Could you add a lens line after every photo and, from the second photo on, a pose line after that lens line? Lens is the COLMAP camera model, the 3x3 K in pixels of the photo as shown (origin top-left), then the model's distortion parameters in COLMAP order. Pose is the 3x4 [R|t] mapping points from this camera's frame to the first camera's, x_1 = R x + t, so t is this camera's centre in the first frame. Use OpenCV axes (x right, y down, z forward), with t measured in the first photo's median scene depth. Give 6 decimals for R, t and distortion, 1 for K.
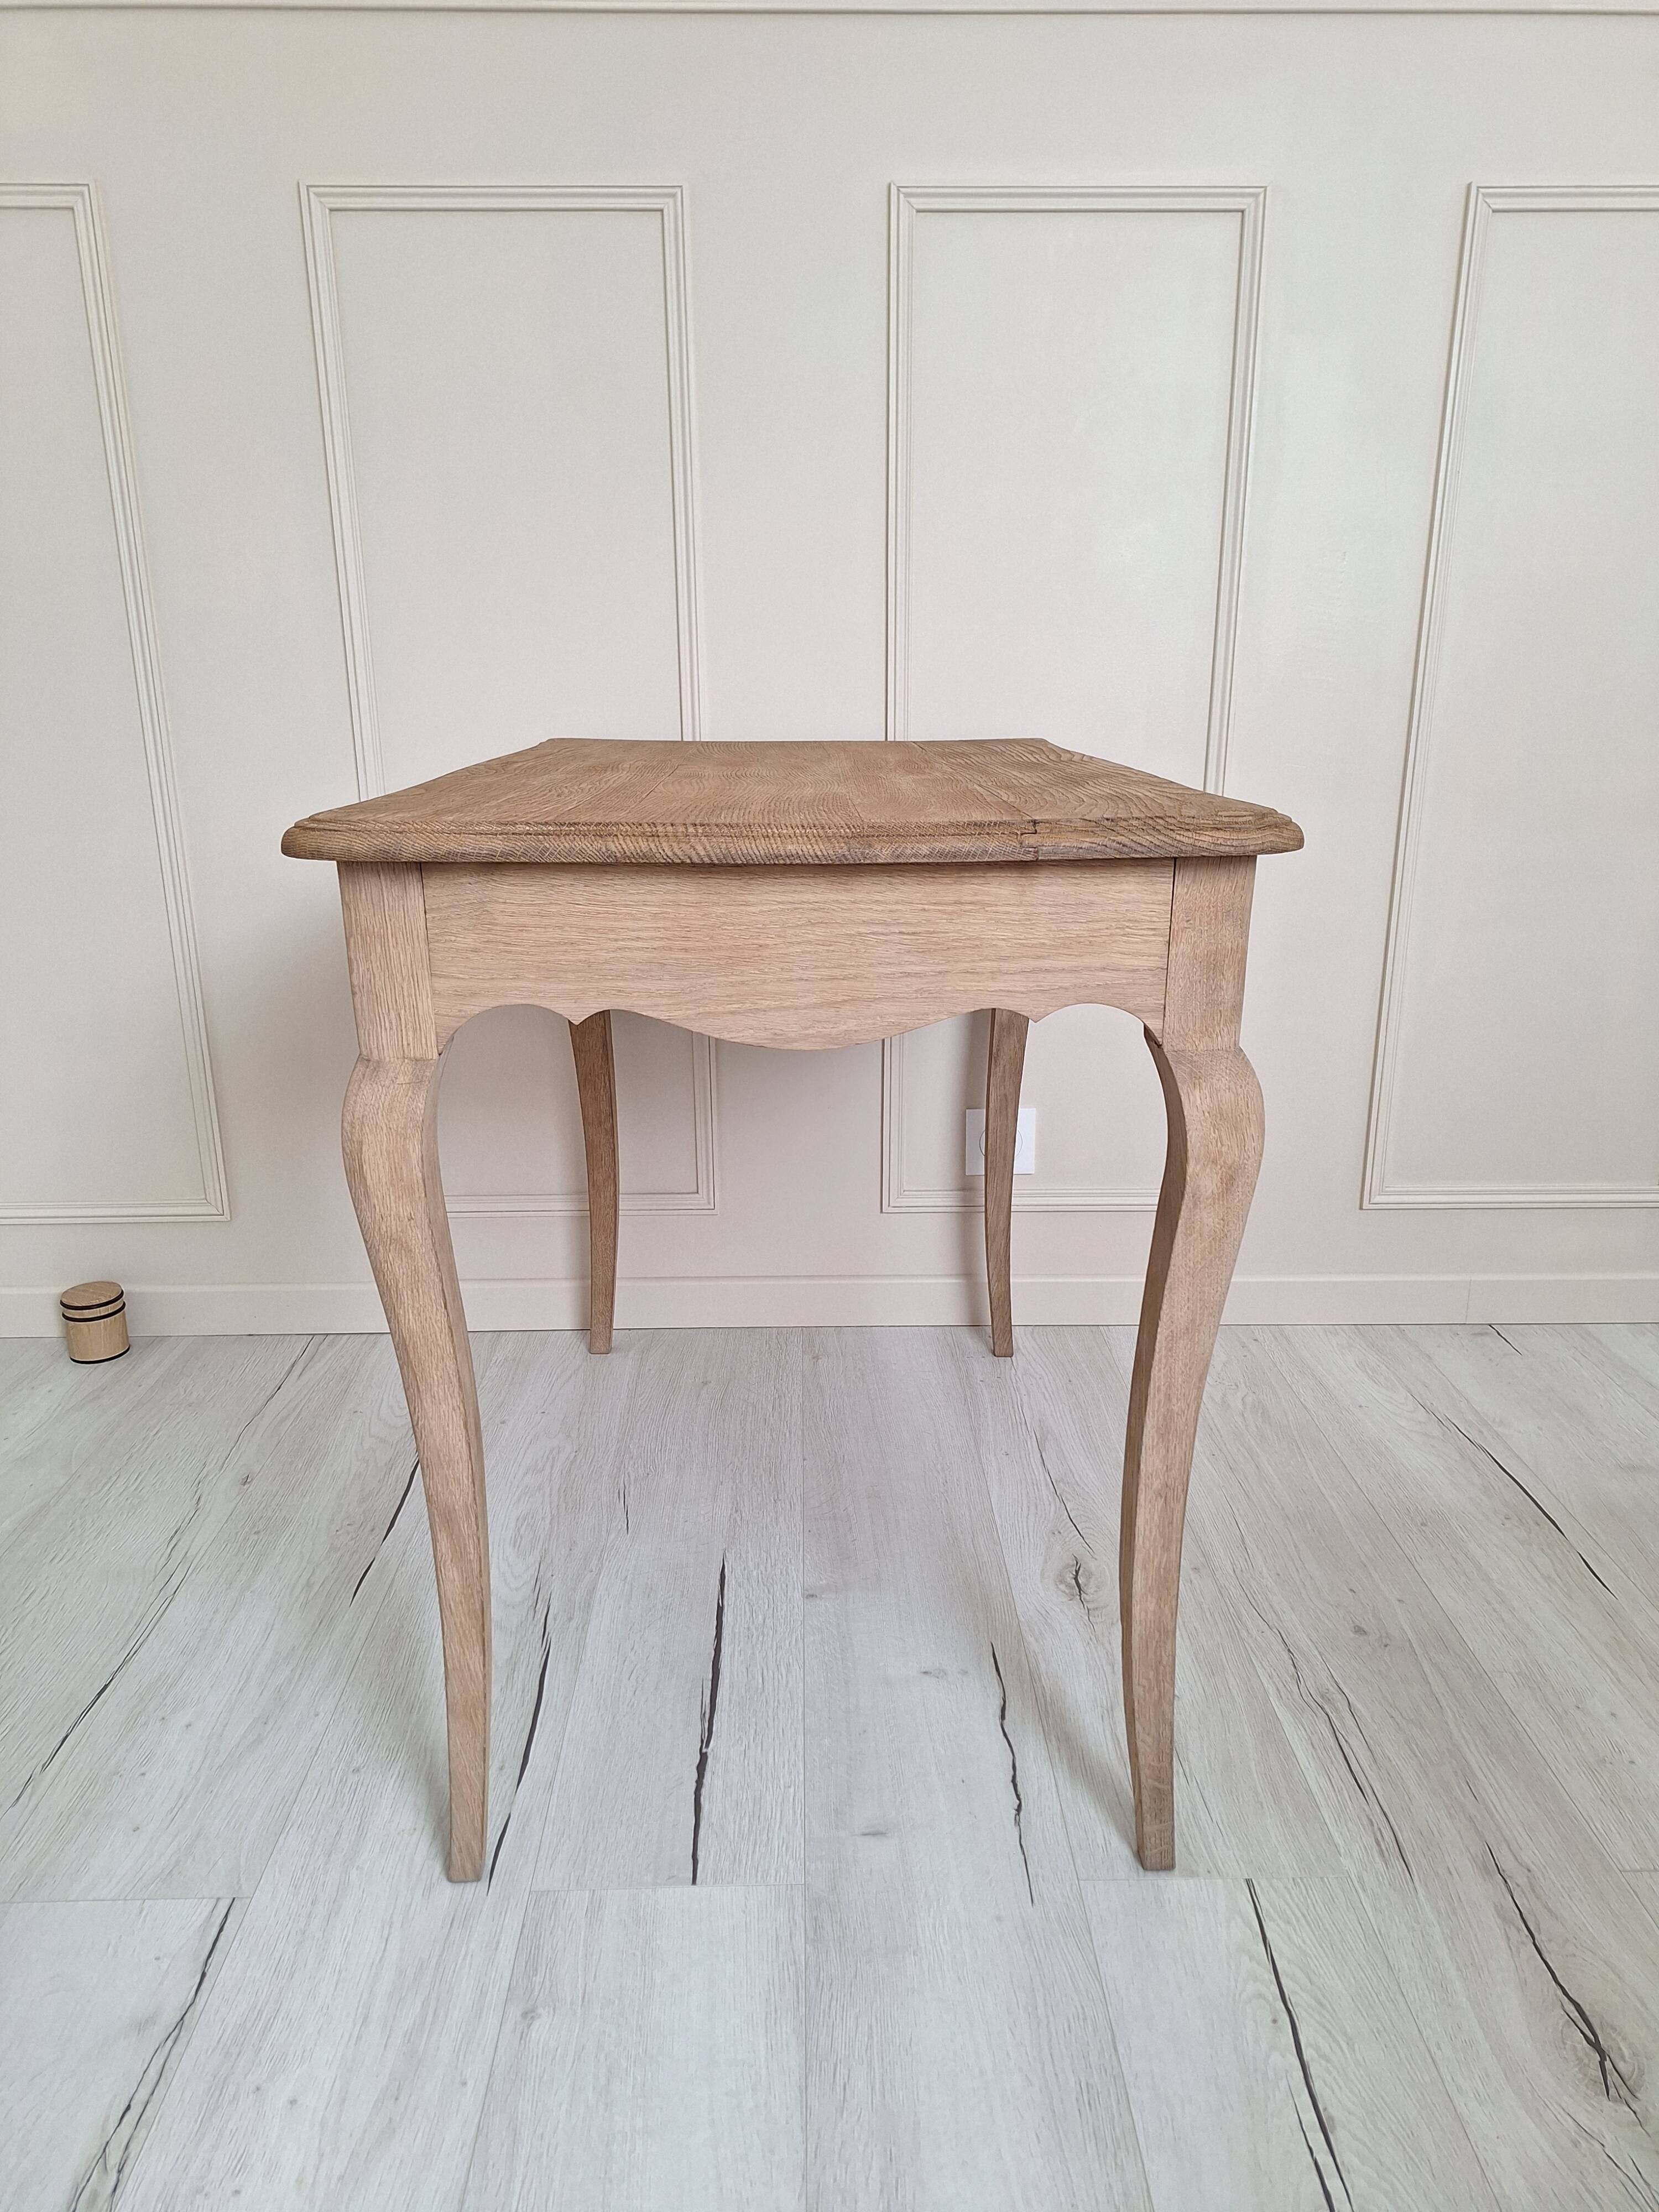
lens RADIAL K [[1551.9, 0, 829.2], [0, 1551.9, 1107.3], [0, 0, 1]] dist [0.051182, -0.044930]
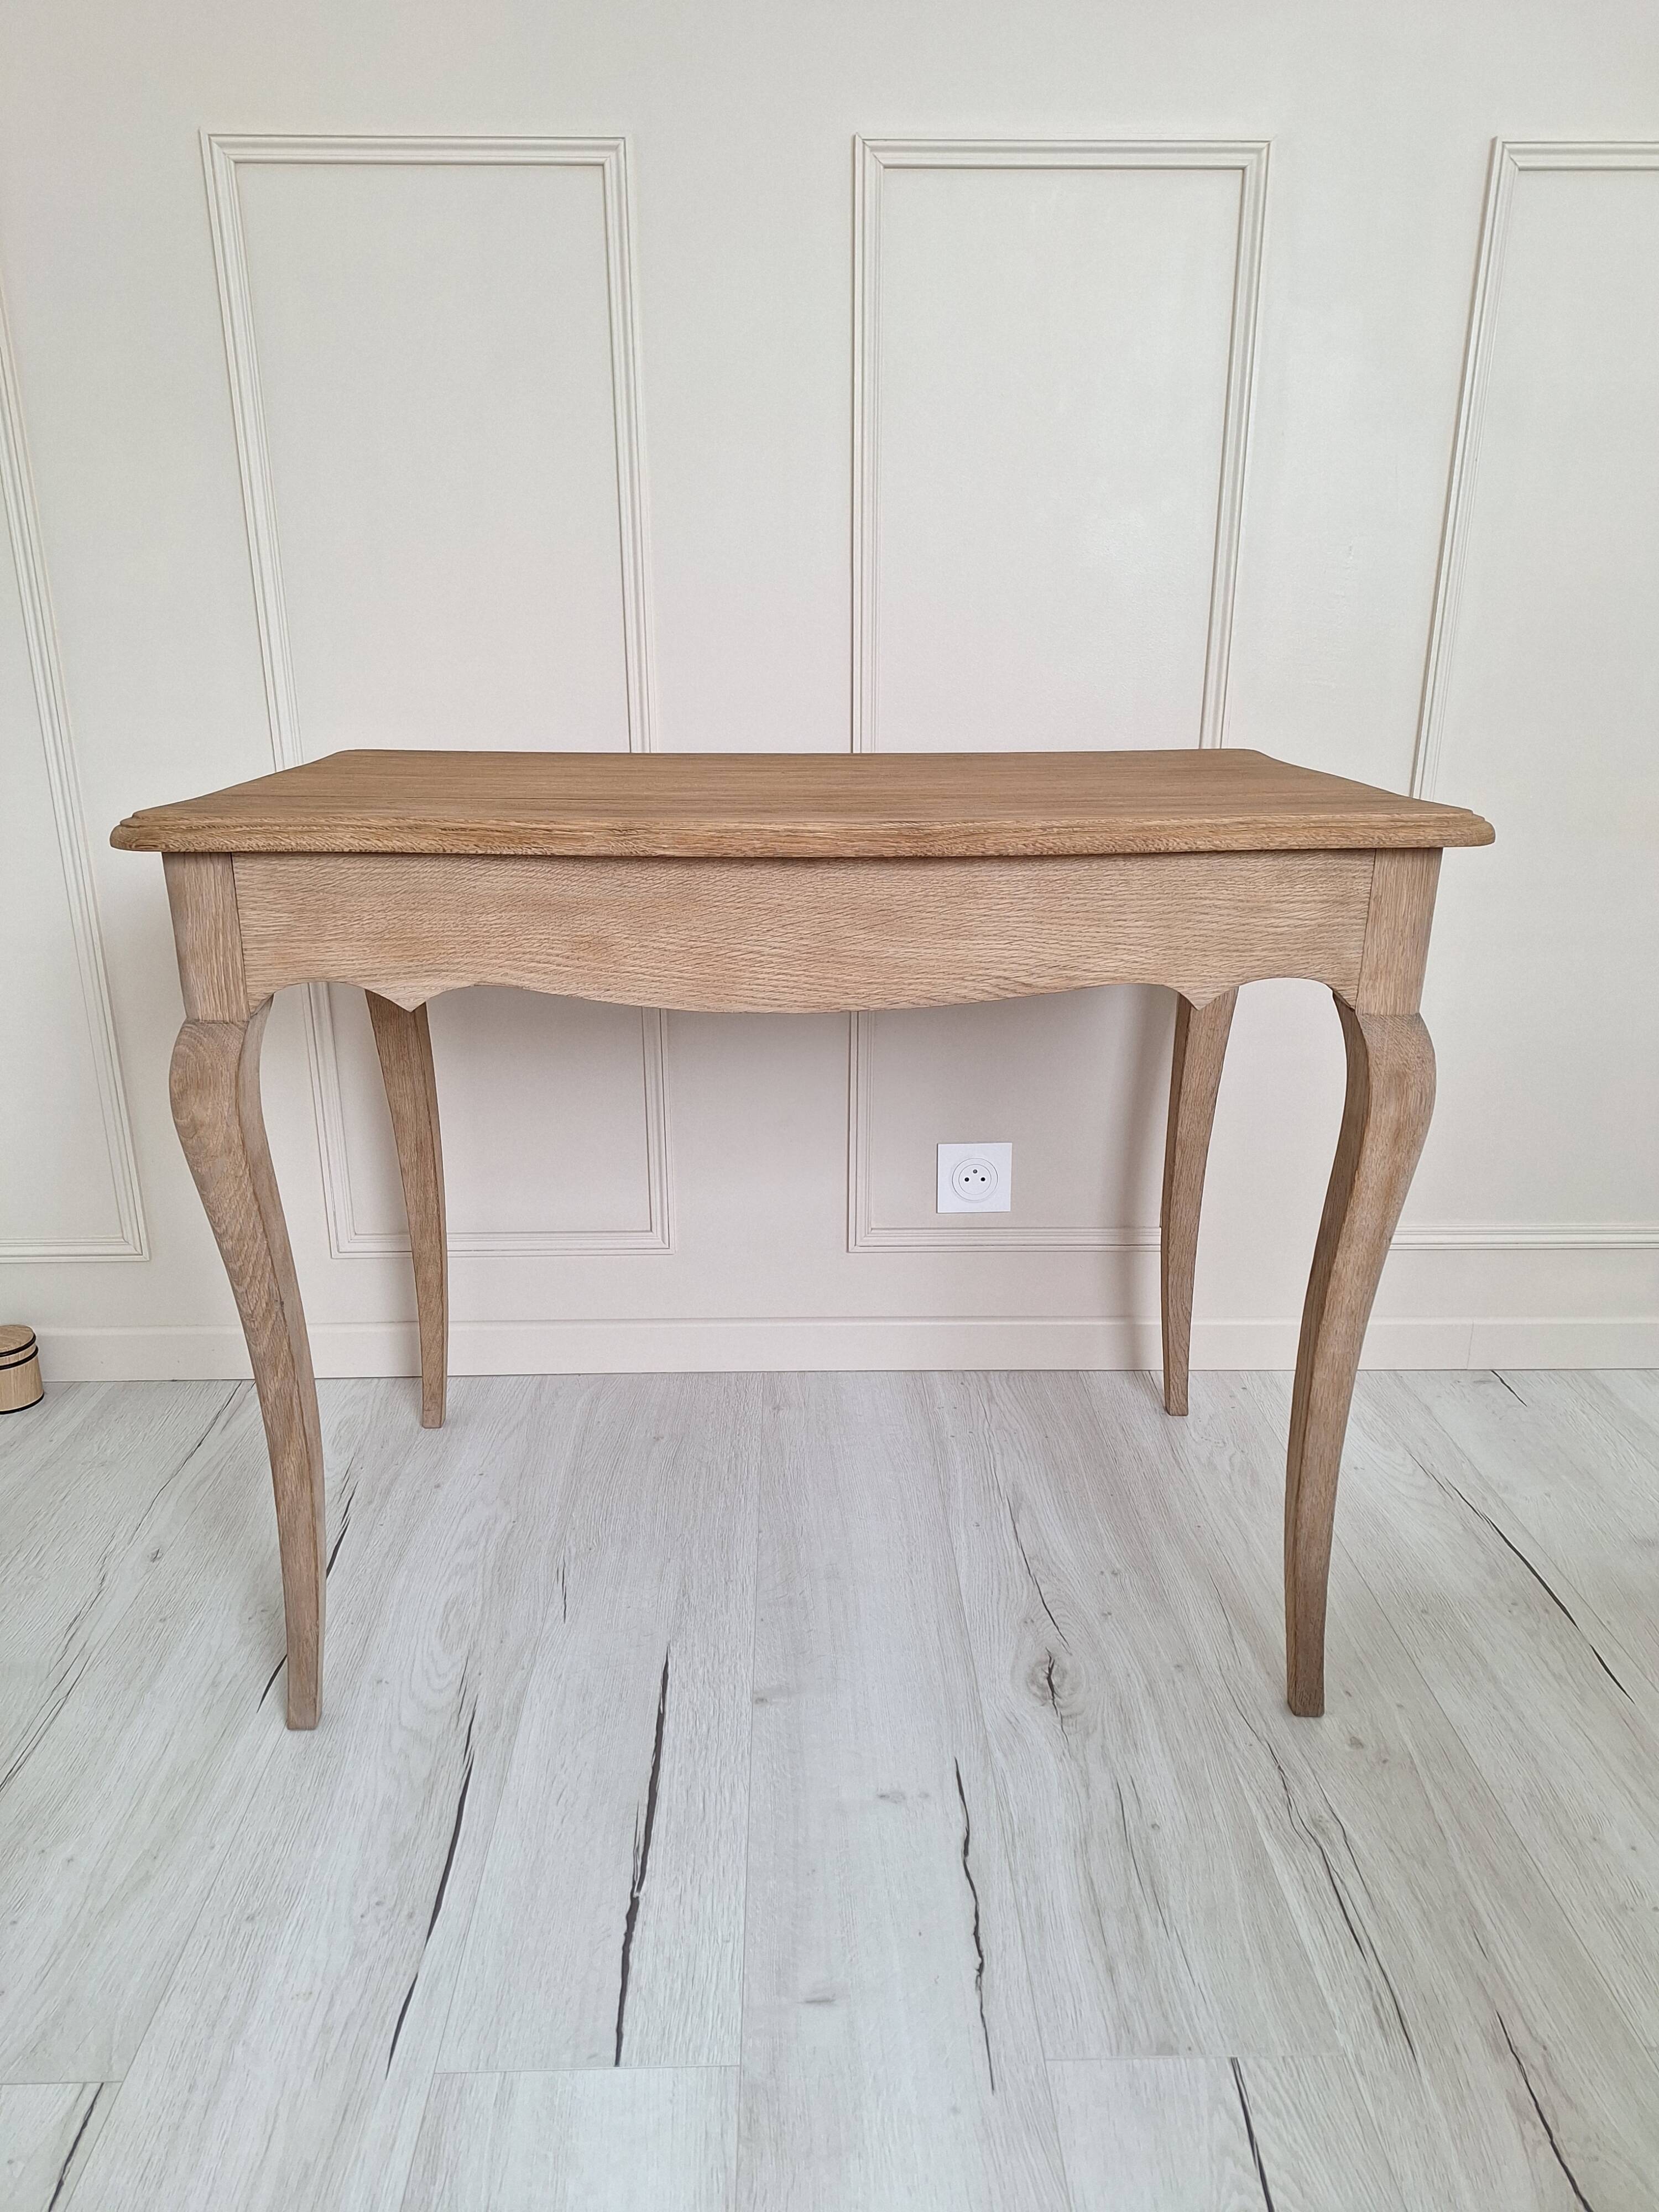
lens RADIAL K [[1551.9, 0, 821.7], [0, 1551.9, 1117.0], [0, 0, 1]] dist [0.051182, -0.044930]
pose [[0.999992, 0.002335, 0.003223, 0.020871], [-0.002431, 0.999540, 0.030219, -0.058481], [-0.003151, -0.030226, 0.999538, 0.090704]]
